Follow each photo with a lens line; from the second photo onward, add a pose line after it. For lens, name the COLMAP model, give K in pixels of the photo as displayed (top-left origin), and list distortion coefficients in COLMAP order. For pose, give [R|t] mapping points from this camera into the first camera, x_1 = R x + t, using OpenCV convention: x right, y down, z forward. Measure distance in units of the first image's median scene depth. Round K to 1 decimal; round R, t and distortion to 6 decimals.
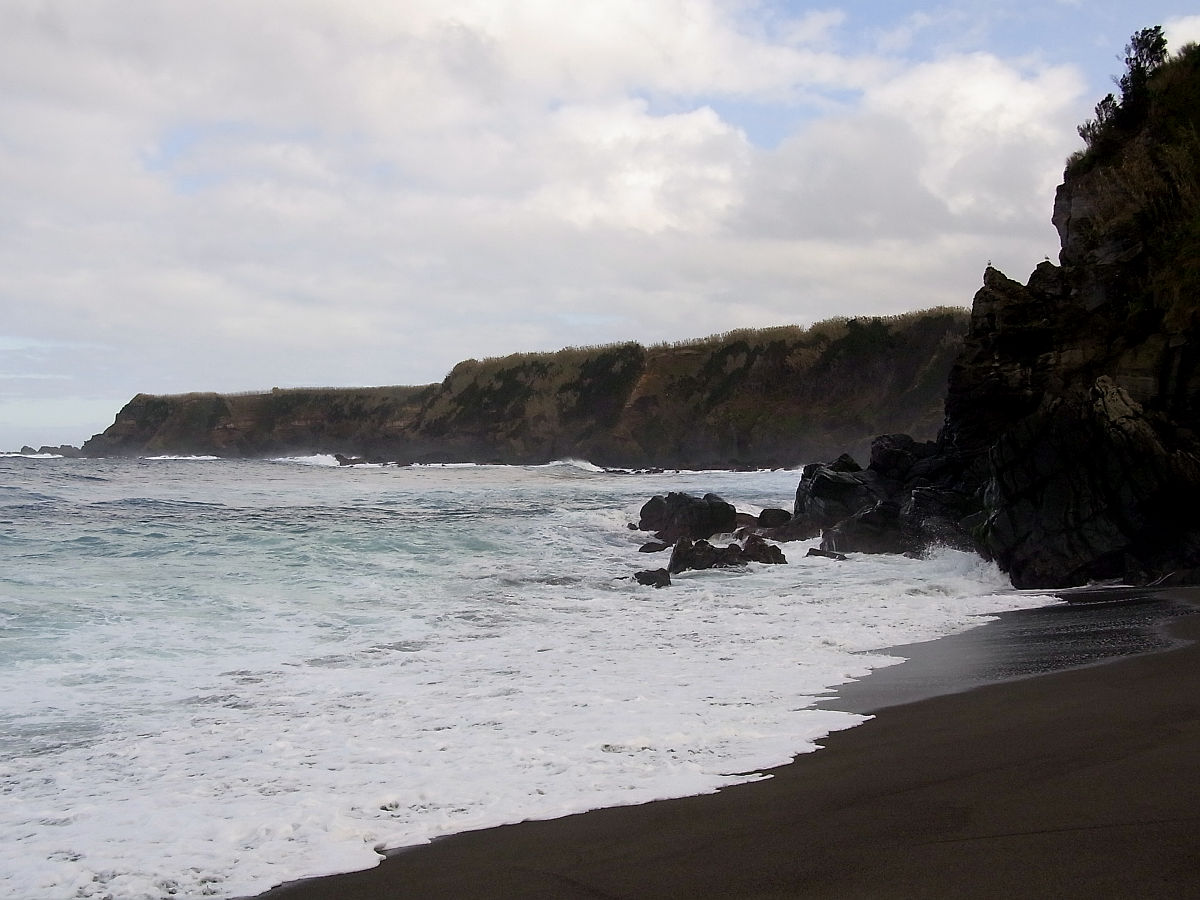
lens RADIAL K [[1470.7, 0, 685.8], [0, 1470.7, 474.6], [0, 0, 1]] dist [0.015054, 0.000000]
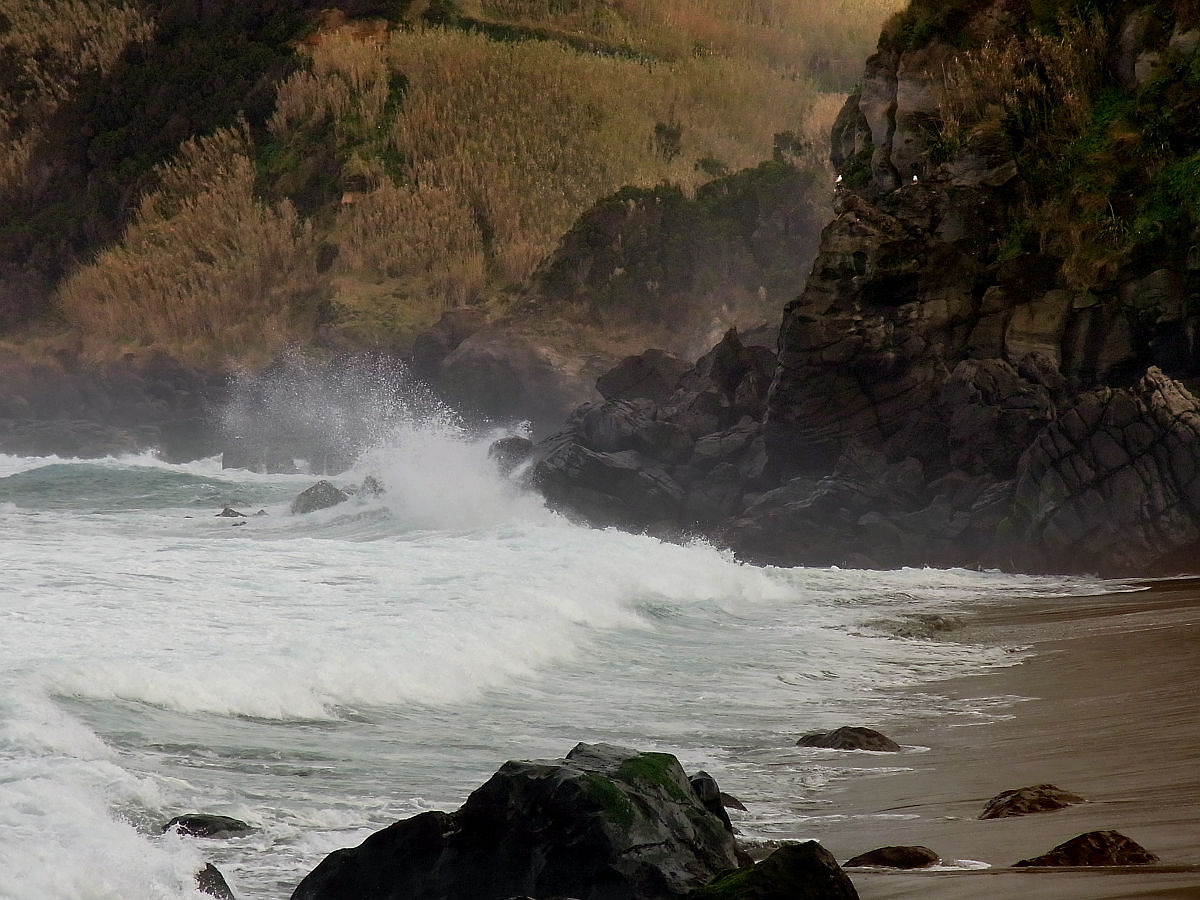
lens RADIAL K [[6663.3, 0, 601.4], [0, 6663.3, 451.5], [0, 0, 1]] dist [1.355735, 0.000000]
pose [[0.869462, 0.024101, 0.493412, -0.298569], [-0.025483, 0.999668, -0.003925, 0.002133], [-0.493342, -0.009161, 0.869787, -0.360728]]
